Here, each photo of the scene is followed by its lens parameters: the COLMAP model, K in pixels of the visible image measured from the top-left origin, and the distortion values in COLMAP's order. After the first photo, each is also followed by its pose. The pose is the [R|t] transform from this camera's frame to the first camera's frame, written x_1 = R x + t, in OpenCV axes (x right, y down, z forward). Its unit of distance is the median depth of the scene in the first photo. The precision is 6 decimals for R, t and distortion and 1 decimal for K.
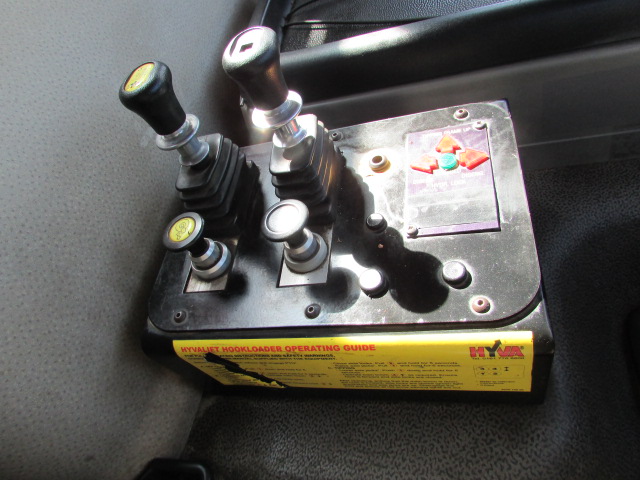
lens RADIAL K [[459.2, 0, 319.7], [0, 459.2, 241.4], [0, 0, 1]] dist [-0.012754, -0.008180]
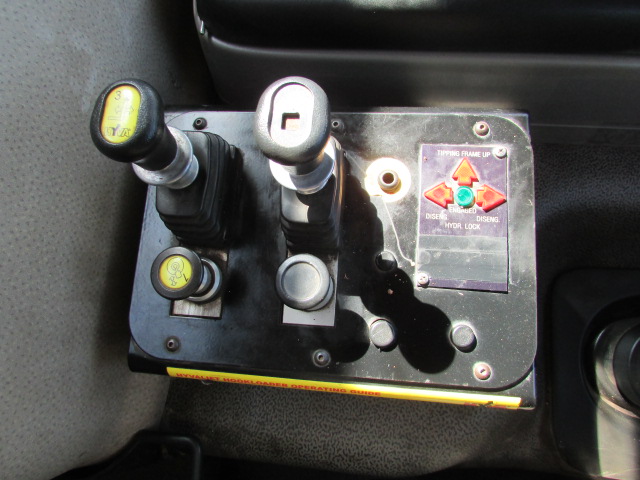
lens RADIAL K [[459.2, 0, 320.5], [0, 459.2, 241.0], [0, 0, 1]] dist [-0.012754, -0.008180]
pose [[0.971259, -0.006018, 0.237950, -0.231850], [-0.095577, 0.905688, 0.413030, -0.450202], [-0.217995, -0.423901, 0.879083, 0.192127]]
